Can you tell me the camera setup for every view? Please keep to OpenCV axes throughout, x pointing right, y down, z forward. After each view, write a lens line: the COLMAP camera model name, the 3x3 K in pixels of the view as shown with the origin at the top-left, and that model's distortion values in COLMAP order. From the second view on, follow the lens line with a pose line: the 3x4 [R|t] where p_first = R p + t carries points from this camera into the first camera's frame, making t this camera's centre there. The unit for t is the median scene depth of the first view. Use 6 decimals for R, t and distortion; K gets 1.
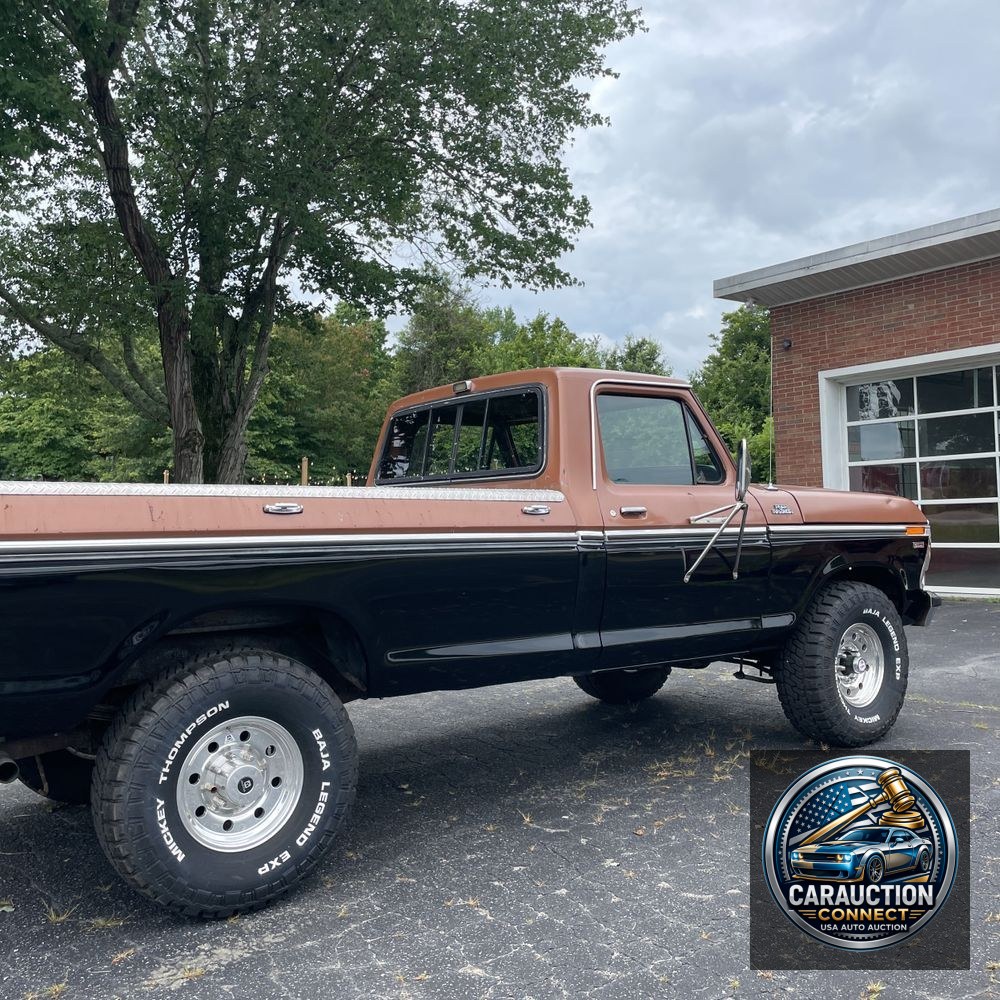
lens RADIAL K [[1007.4, 0, 488.0], [0, 1007.4, 489.3], [0, 0, 1]] dist [0.096267, -0.136310]
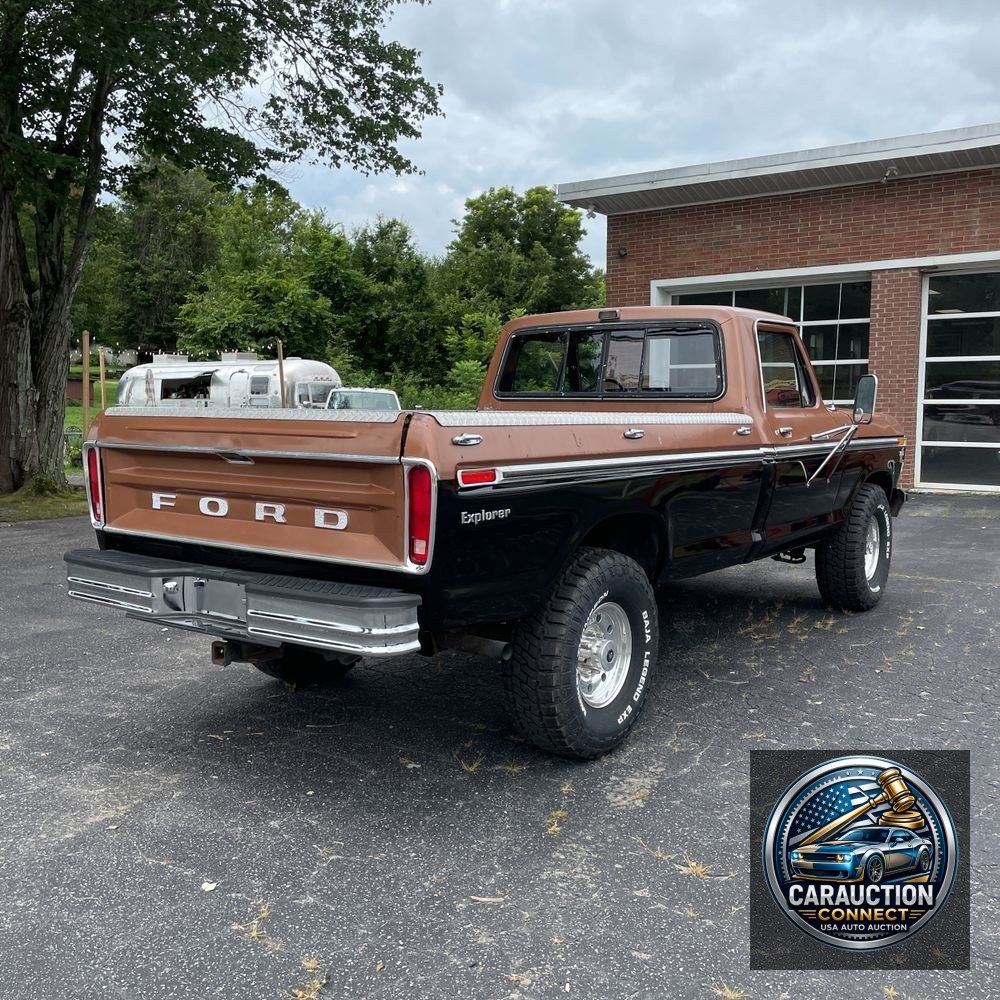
lens RADIAL K [[1009.2, 0, 490.1], [0, 1009.2, 505.2], [0, 0, 1]] dist [0.102411, -0.153306]
pose [[0.956700, -0.005652, 0.291021, -0.167770], [-0.033402, 0.991075, 0.129051, -0.010915], [-0.289153, -0.133184, 0.947973, -0.024972]]
